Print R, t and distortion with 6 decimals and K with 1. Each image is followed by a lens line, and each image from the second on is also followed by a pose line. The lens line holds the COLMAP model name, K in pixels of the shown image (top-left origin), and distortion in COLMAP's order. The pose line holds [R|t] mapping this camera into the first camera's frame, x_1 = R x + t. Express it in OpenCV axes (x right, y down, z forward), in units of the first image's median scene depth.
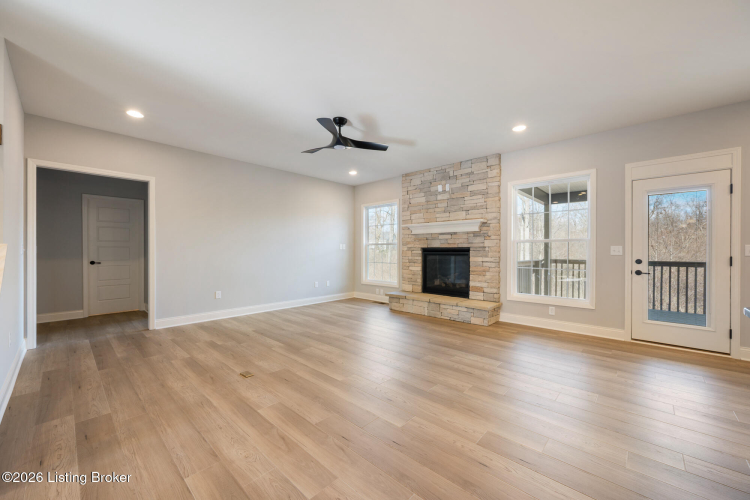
lens RADIAL K [[291.6, 0, 372.6], [0, 291.6, 251.8], [0, 0, 1]] dist [-0.001124, -0.000138]
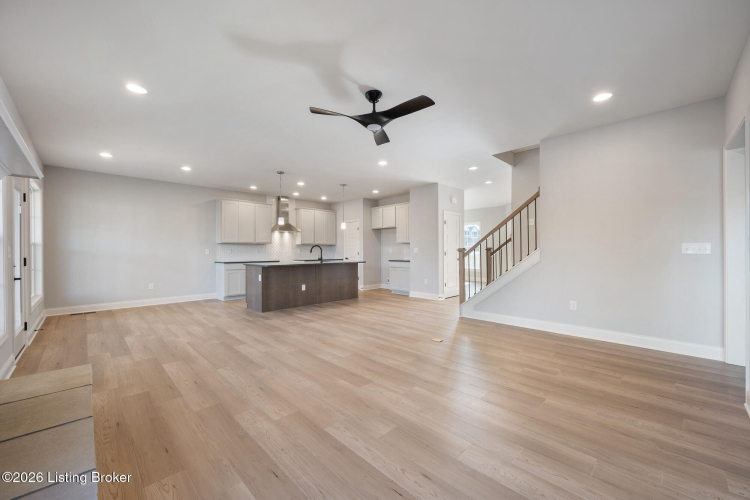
lens RADIAL K [[291.6, 0, 372.6], [0, 291.6, 251.8], [0, 0, 1]] dist [-0.001124, -0.000138]
pose [[-0.999183, 0.003742, 0.040241, -0.101239], [0.003943, 0.999980, 0.004919, -0.004530], [-0.040222, 0.005074, -0.999178, 1.326921]]
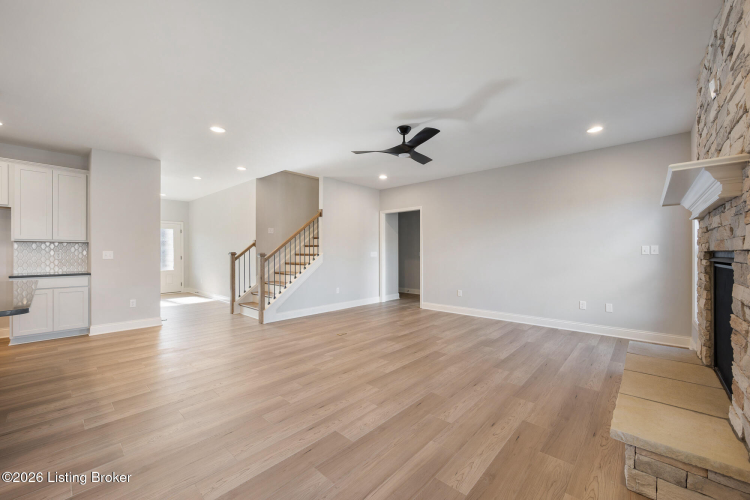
lens RADIAL K [[298.1, 0, 373.3], [0, 298.1, 251.3], [0, 0, 1]] dist [-0.000922, -0.000055]
pose [[0.007715, -0.005852, -0.999953, 0.665935], [-0.002997, 0.999978, -0.005876, -0.012668], [0.999966, 0.003043, 0.007697, 0.640844]]
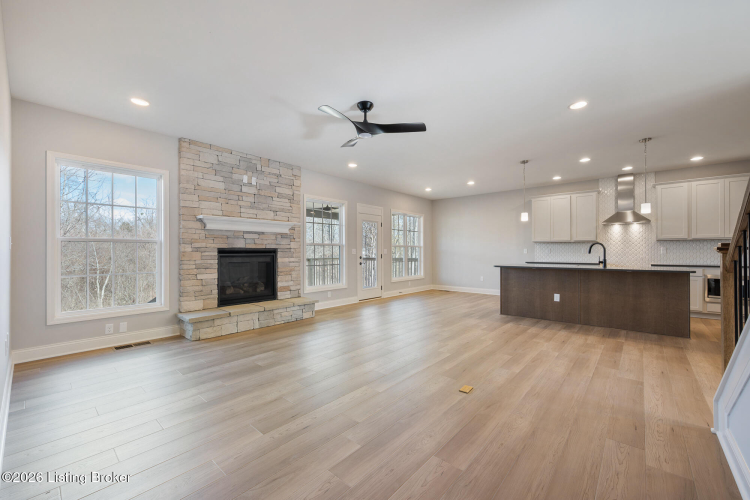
lens RADIAL K [[303.0, 0, 376.7], [0, 303.0, 252.5], [0, 0, 1]] dist [-0.000806, 0.000178]
pose [[-0.033952, -0.003306, 0.999418, -0.750108], [0.005375, 0.999979, 0.003491, -0.003356], [-0.999409, 0.005491, -0.033933, 0.722664]]
